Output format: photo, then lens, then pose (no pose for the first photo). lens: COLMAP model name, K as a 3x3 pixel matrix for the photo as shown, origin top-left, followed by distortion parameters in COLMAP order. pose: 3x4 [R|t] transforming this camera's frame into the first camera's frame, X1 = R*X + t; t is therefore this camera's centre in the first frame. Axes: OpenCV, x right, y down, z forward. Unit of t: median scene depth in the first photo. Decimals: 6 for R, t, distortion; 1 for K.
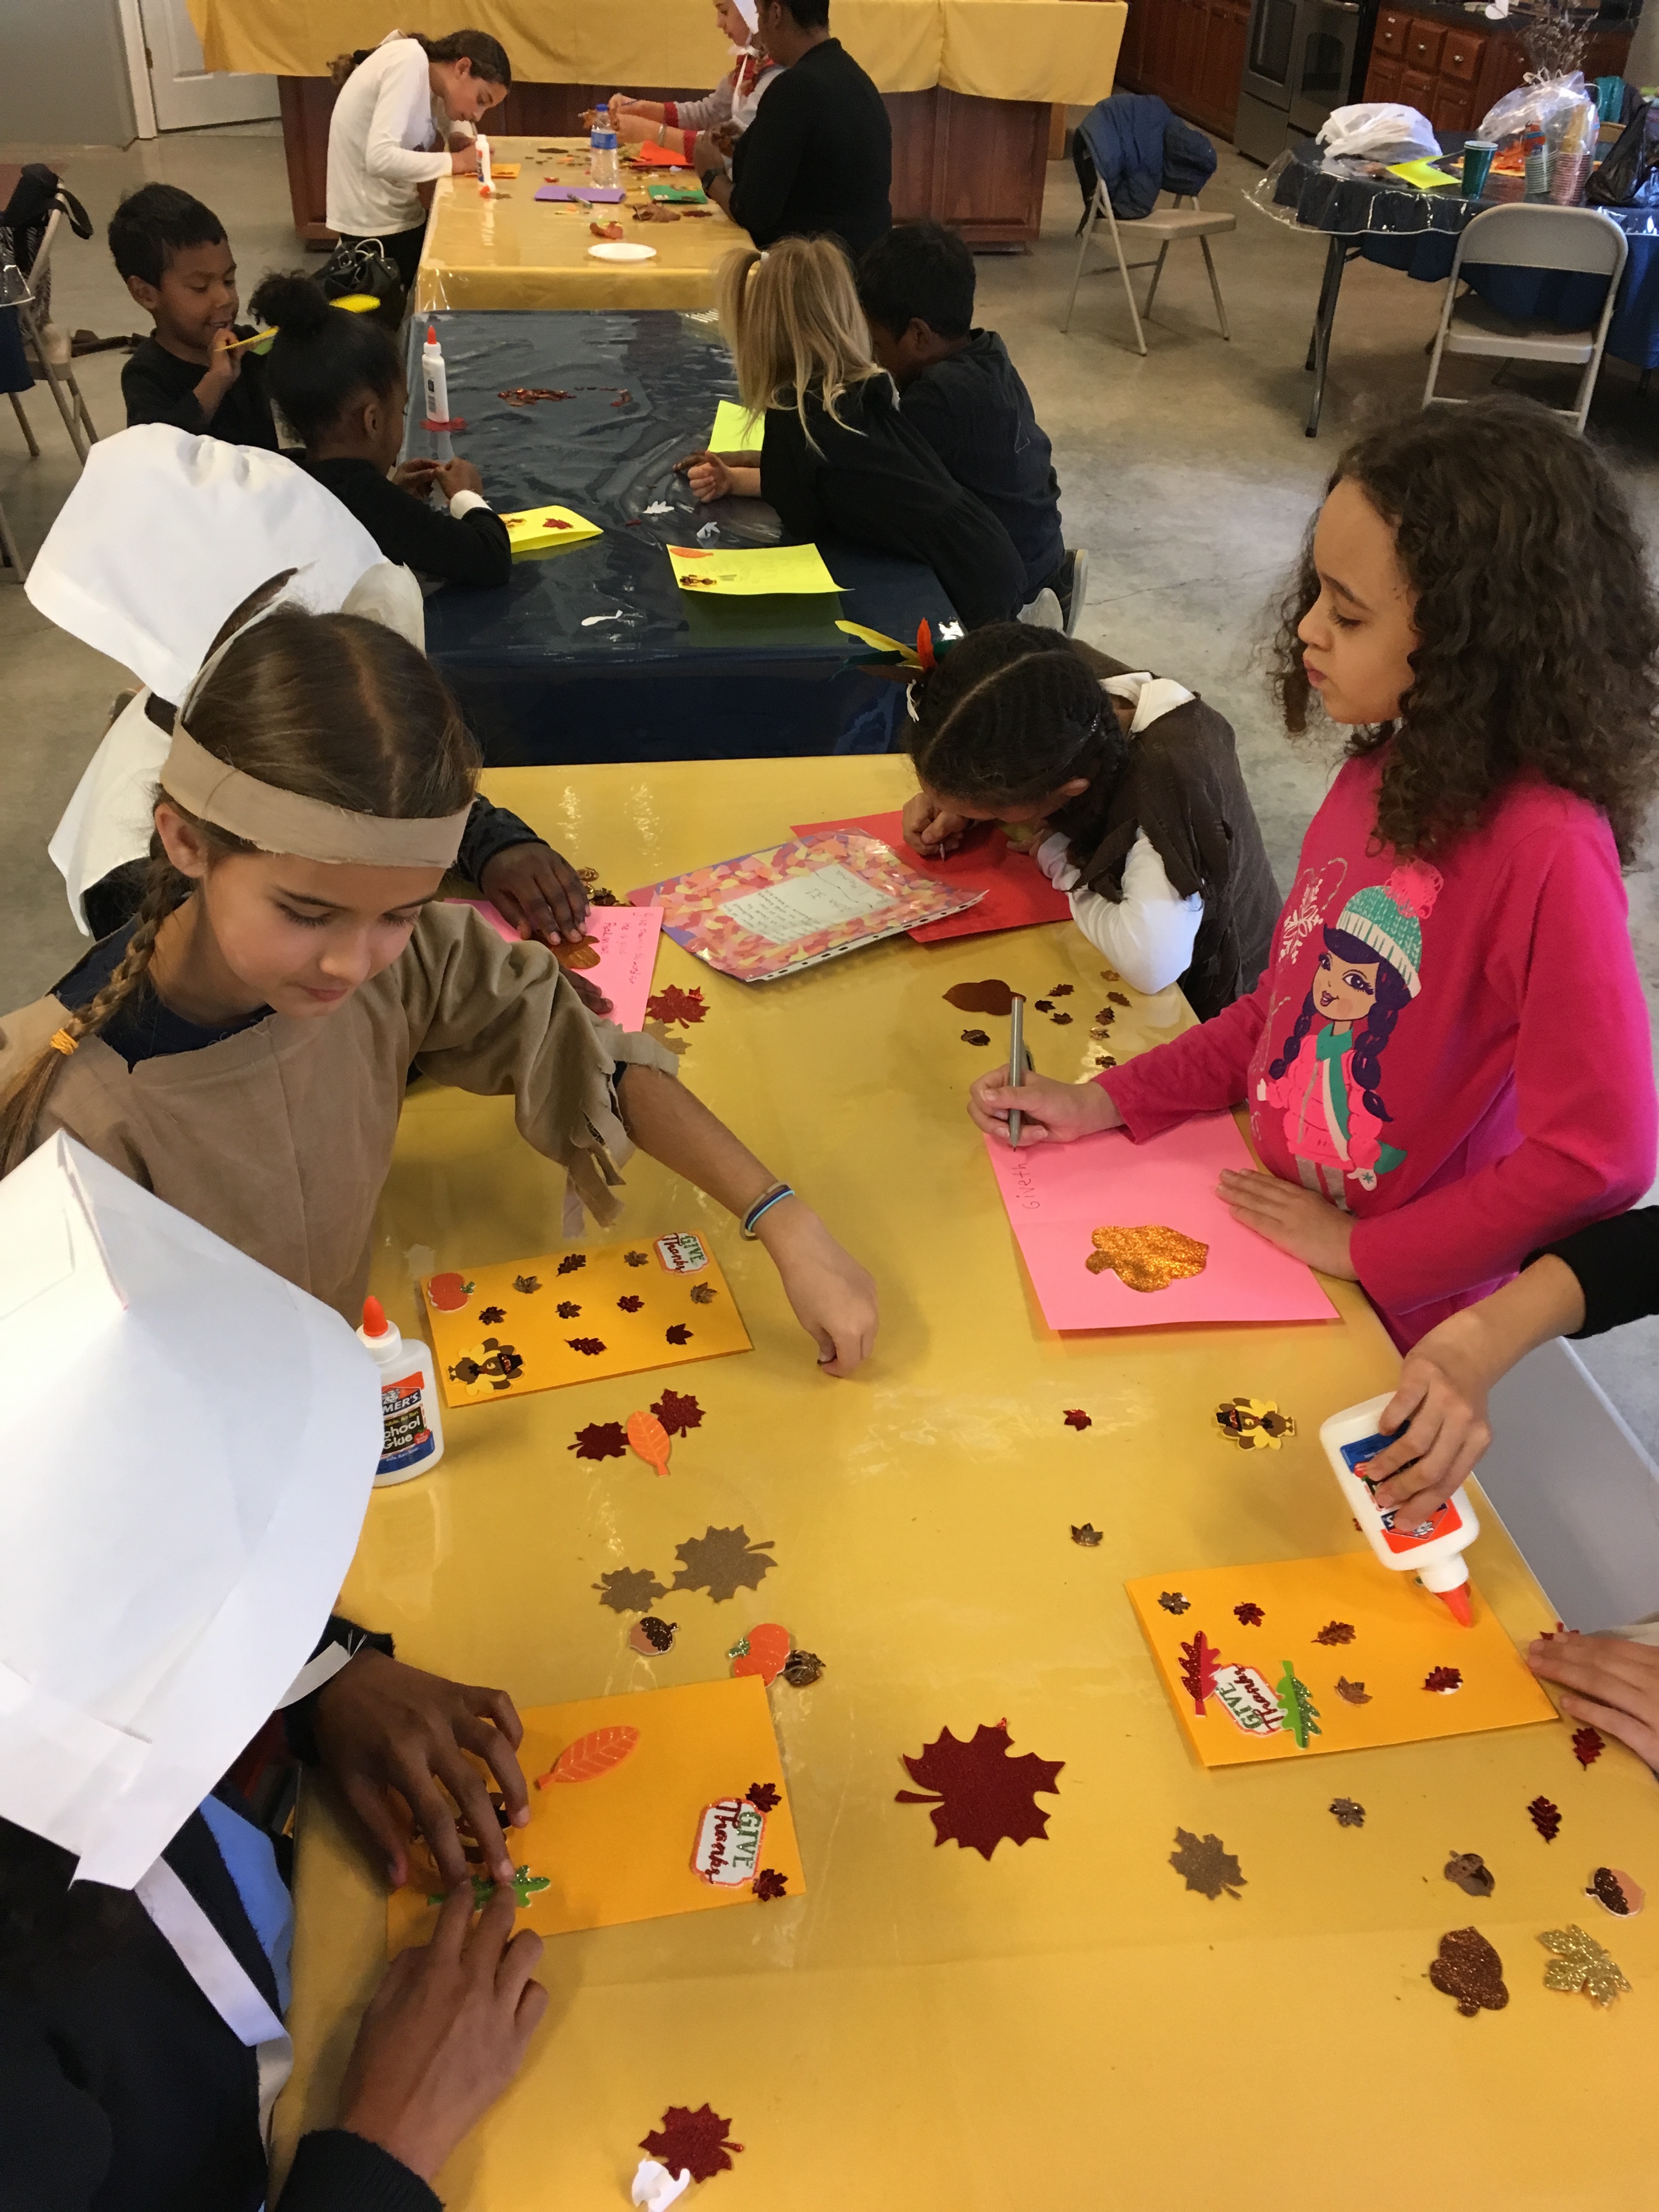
lens RADIAL K [[1906.4, 0, 839.7], [0, 1906.4, 1094.7], [0, 0, 1]] dist [0.097122, -0.131484]
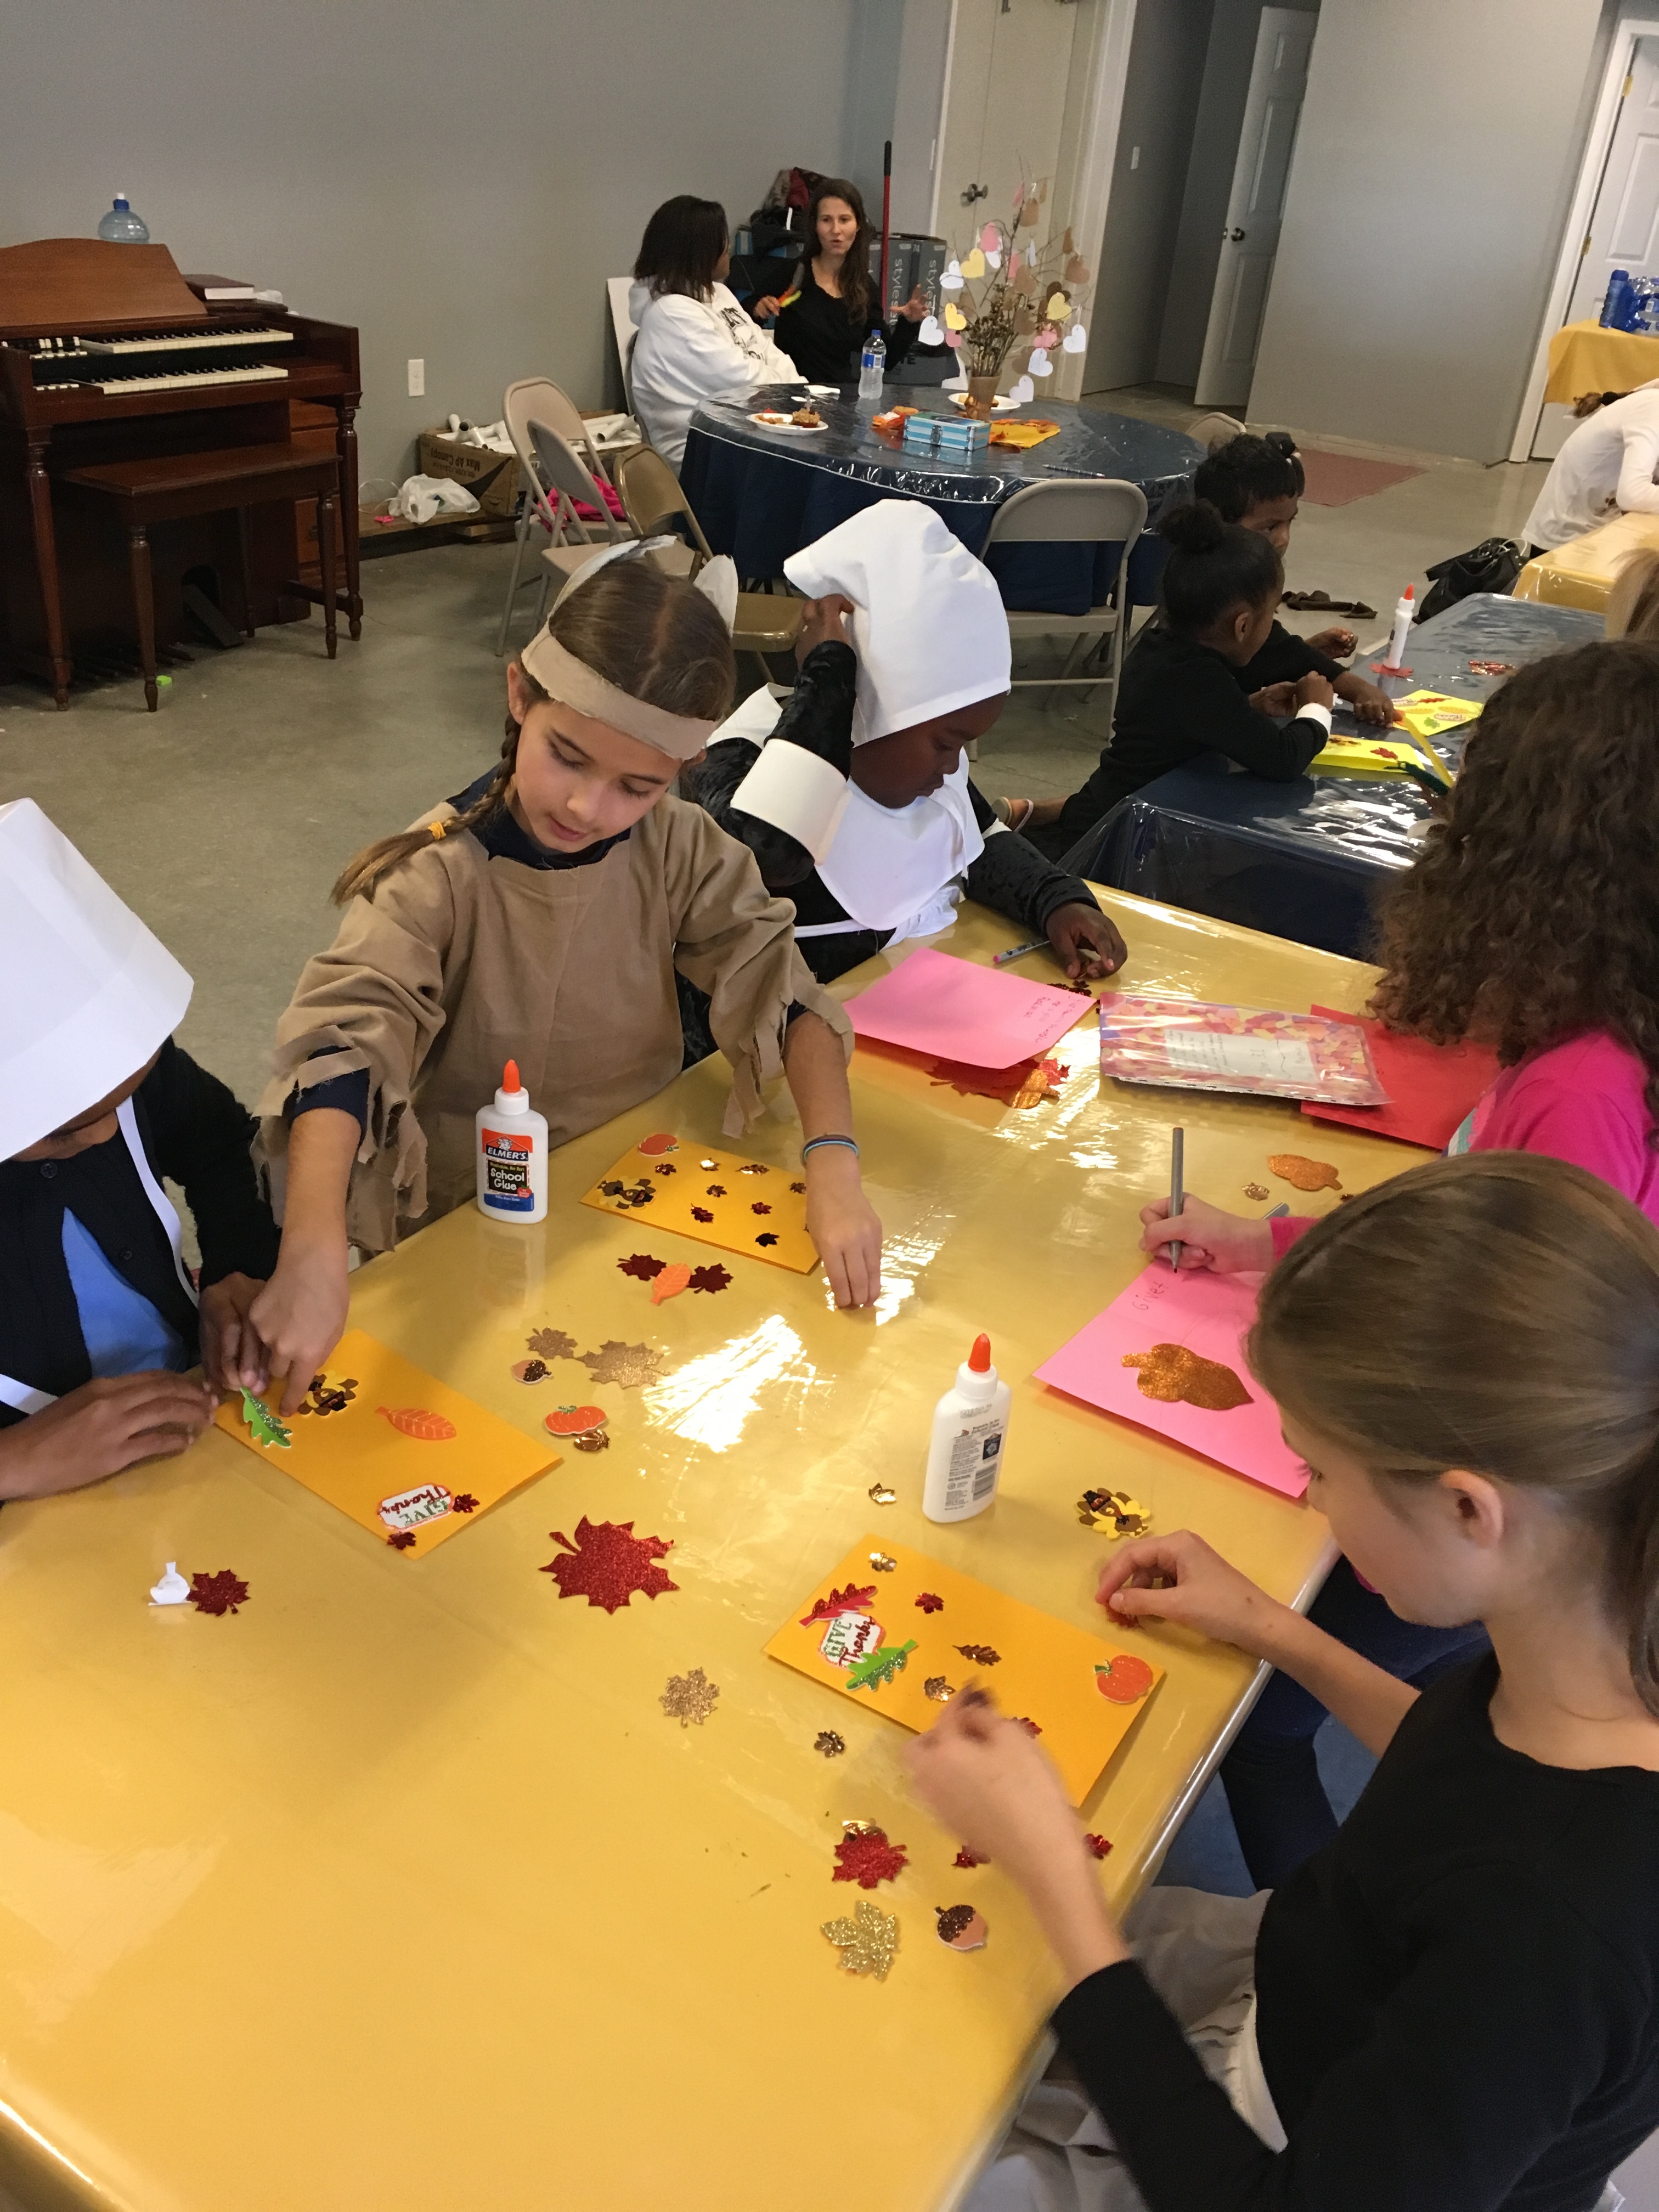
lens RADIAL K [[1901.6, 0, 829.5], [0, 1901.6, 1106.0], [0, 0, 1]] dist [0.101713, -0.143838]
pose [[0.752398, 0.344991, -0.561140, 0.589269], [-0.423244, 0.905955, -0.010517, 0.046726], [0.504740, 0.245412, 0.827654, 0.017969]]
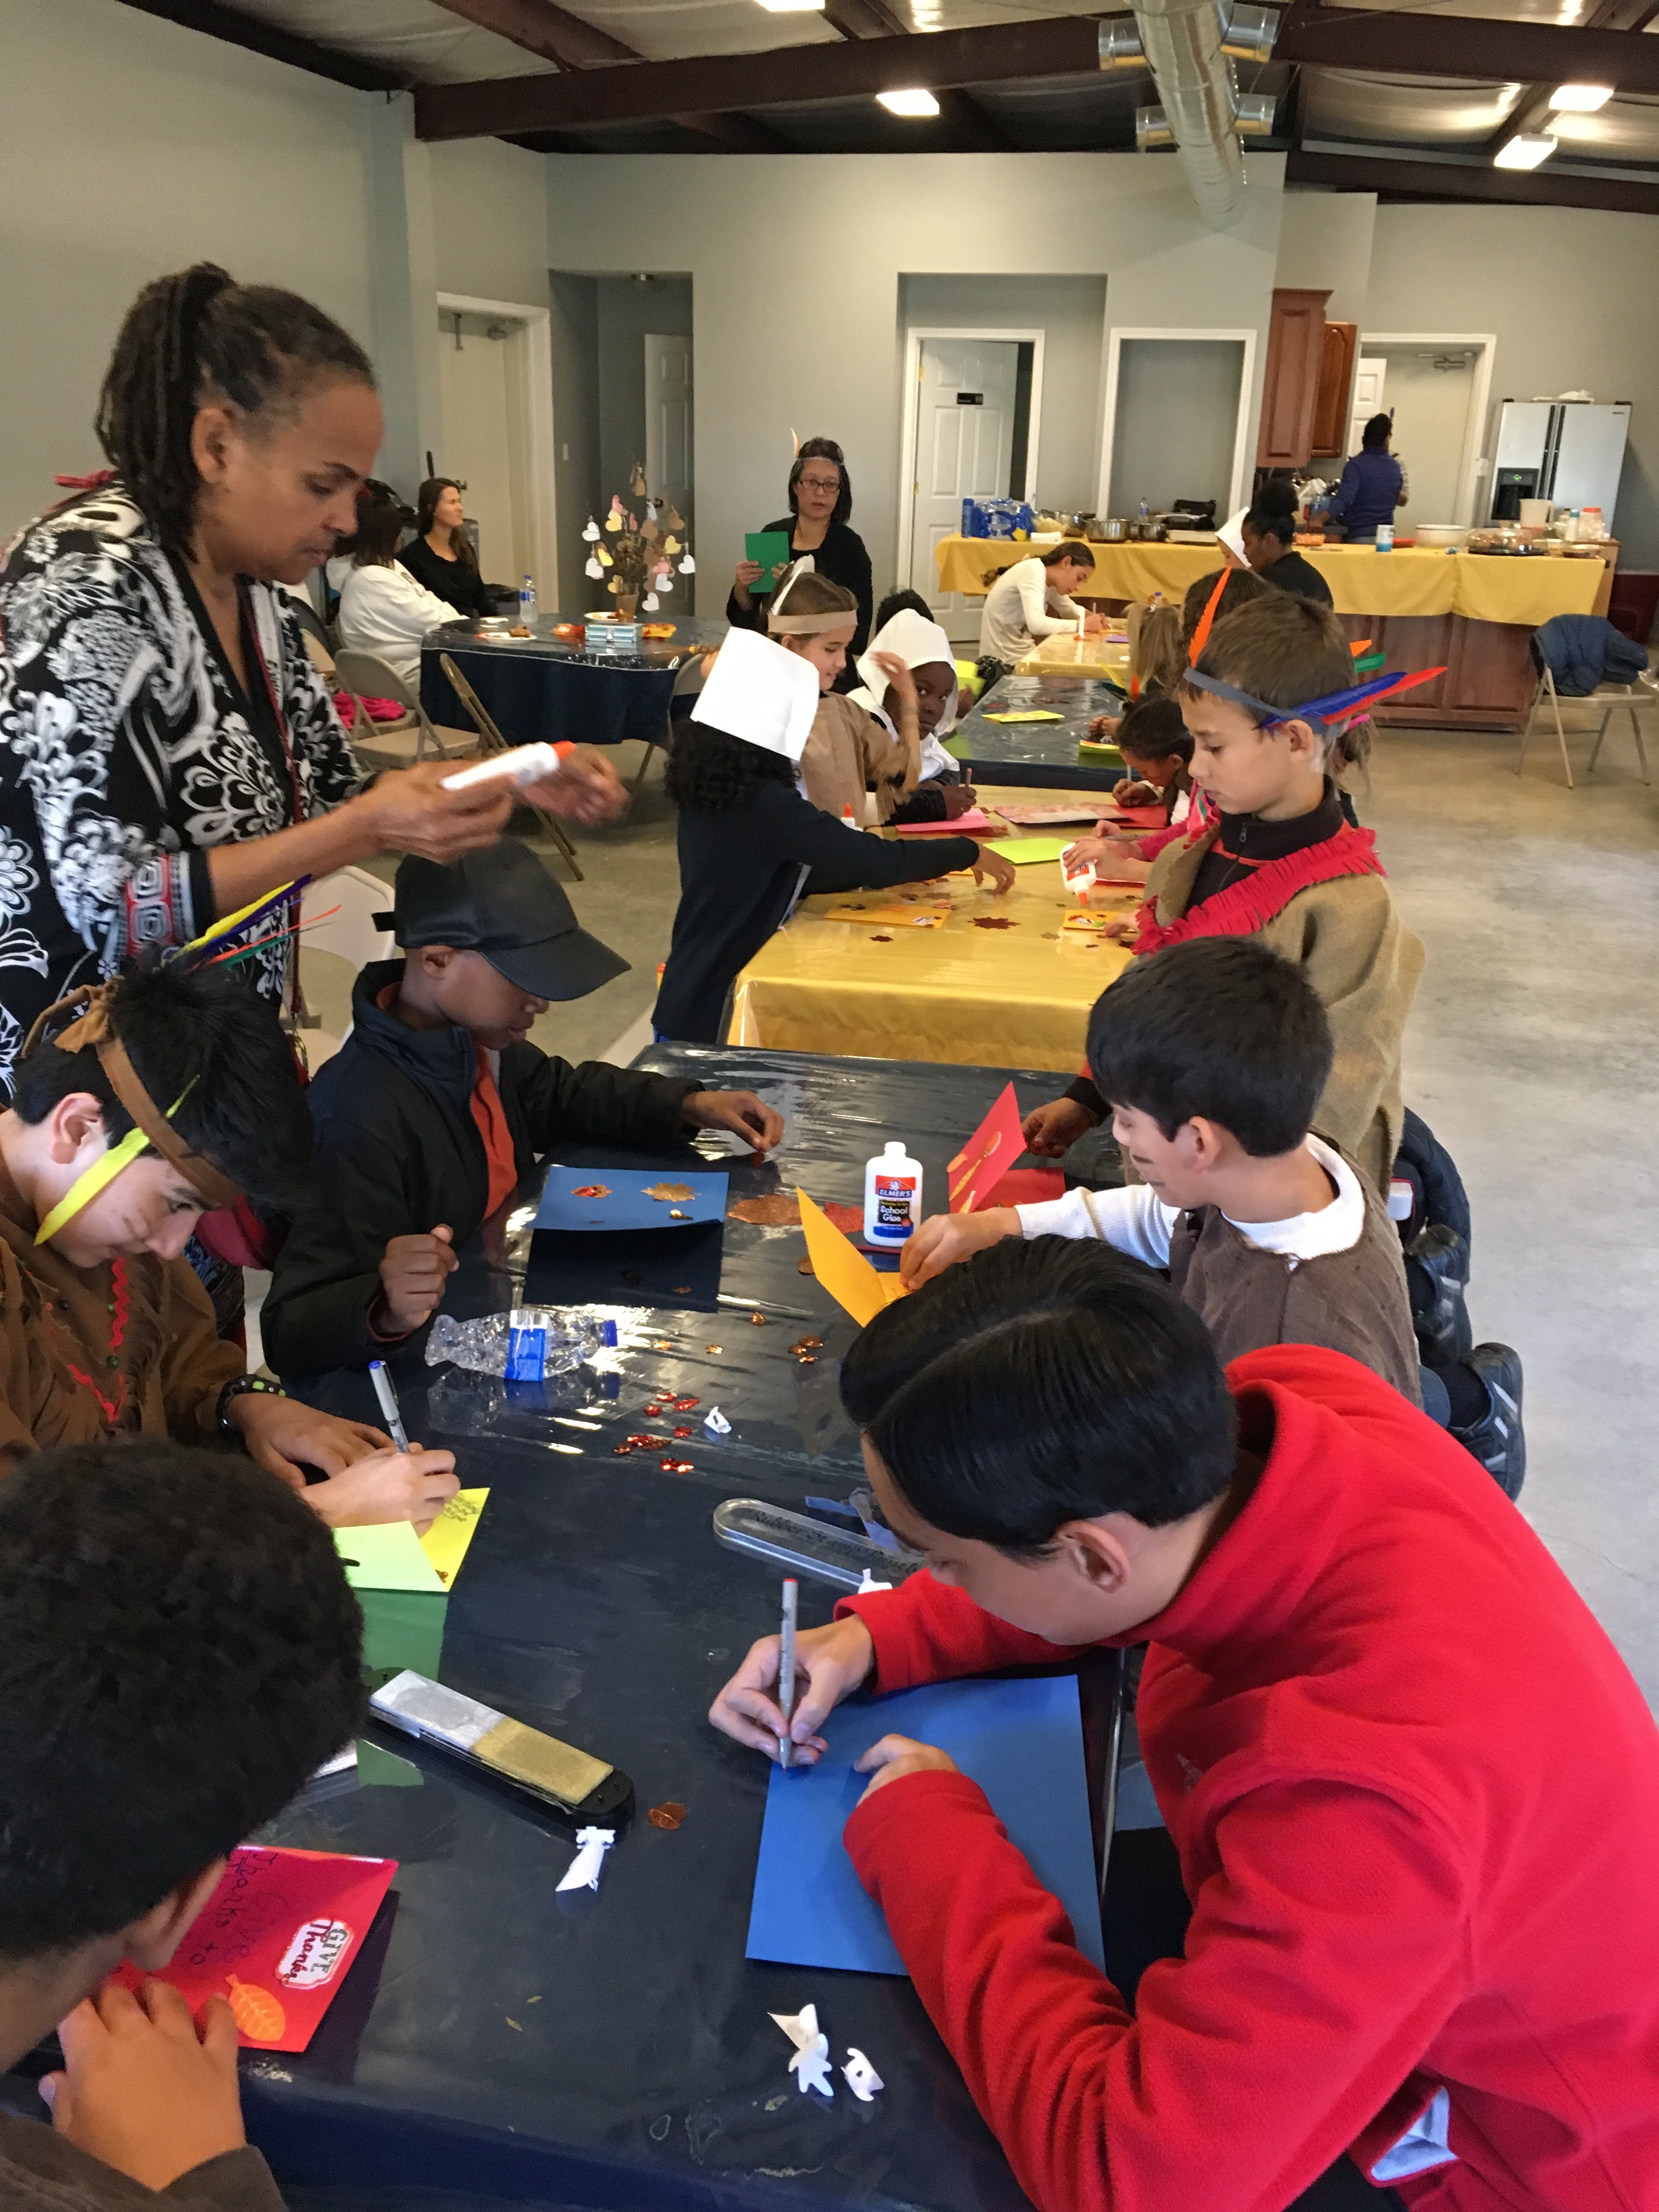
lens RADIAL K [[1906.4, 0, 839.7], [0, 1906.4, 1094.7], [0, 0, 1]] dist [0.097122, -0.131484]
pose [[0.938533, 0.107473, -0.328032, 0.747790], [-0.189848, 0.954374, -0.230495, 1.157745], [0.288294, 0.278604, 0.916115, -1.606565]]
